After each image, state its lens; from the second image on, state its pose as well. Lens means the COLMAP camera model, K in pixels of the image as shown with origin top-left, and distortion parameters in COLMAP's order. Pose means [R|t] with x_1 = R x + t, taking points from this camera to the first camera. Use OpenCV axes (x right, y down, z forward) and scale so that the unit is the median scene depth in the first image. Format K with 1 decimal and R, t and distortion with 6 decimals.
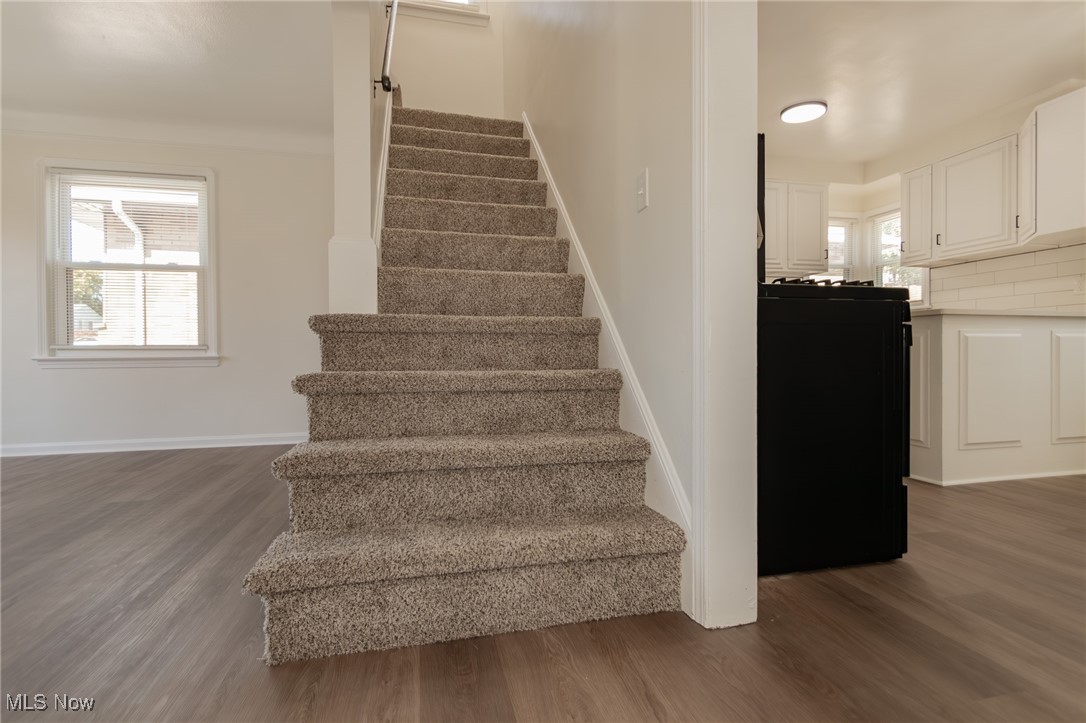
lens RADIAL K [[506.7, 0, 549.9], [0, 506.7, 367.6], [0, 0, 1]] dist [-0.000031, -0.000289]
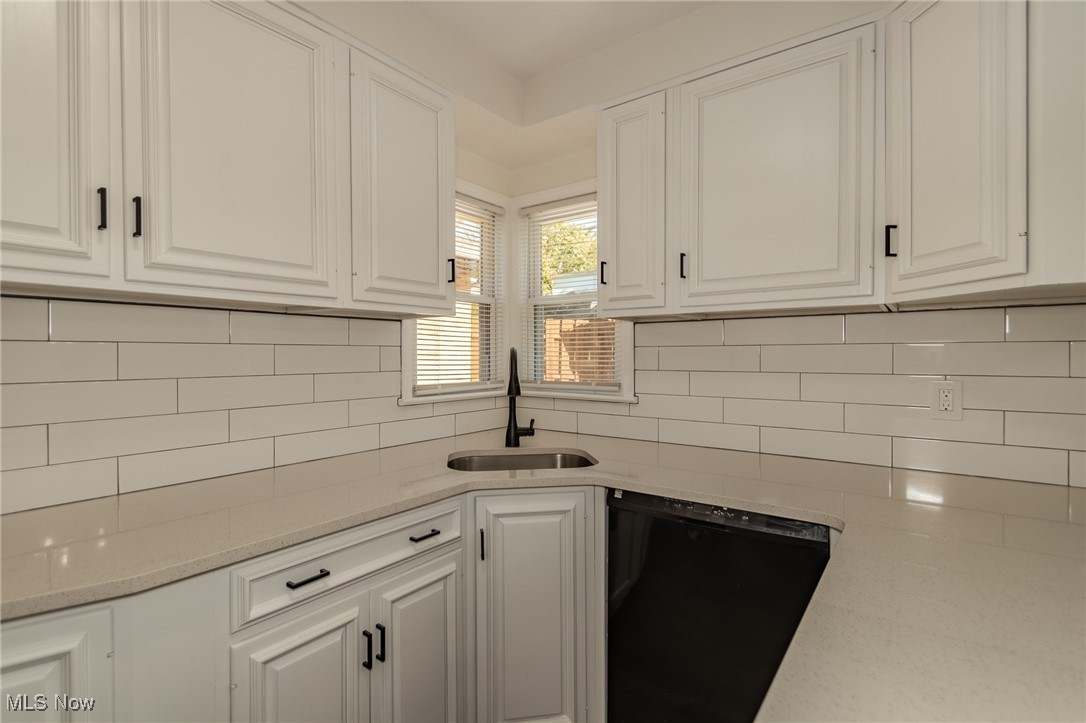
lens RADIAL K [[500.2, 0, 541.4], [0, 500.2, 356.1], [0, 0, 1]] dist [-0.000782, -0.000233]
pose [[0.780219, 0.000049, 0.625506, 0.377733], [0.014452, 0.999732, -0.018104, -0.157547], [-0.625339, 0.023164, 0.780009, 0.688819]]
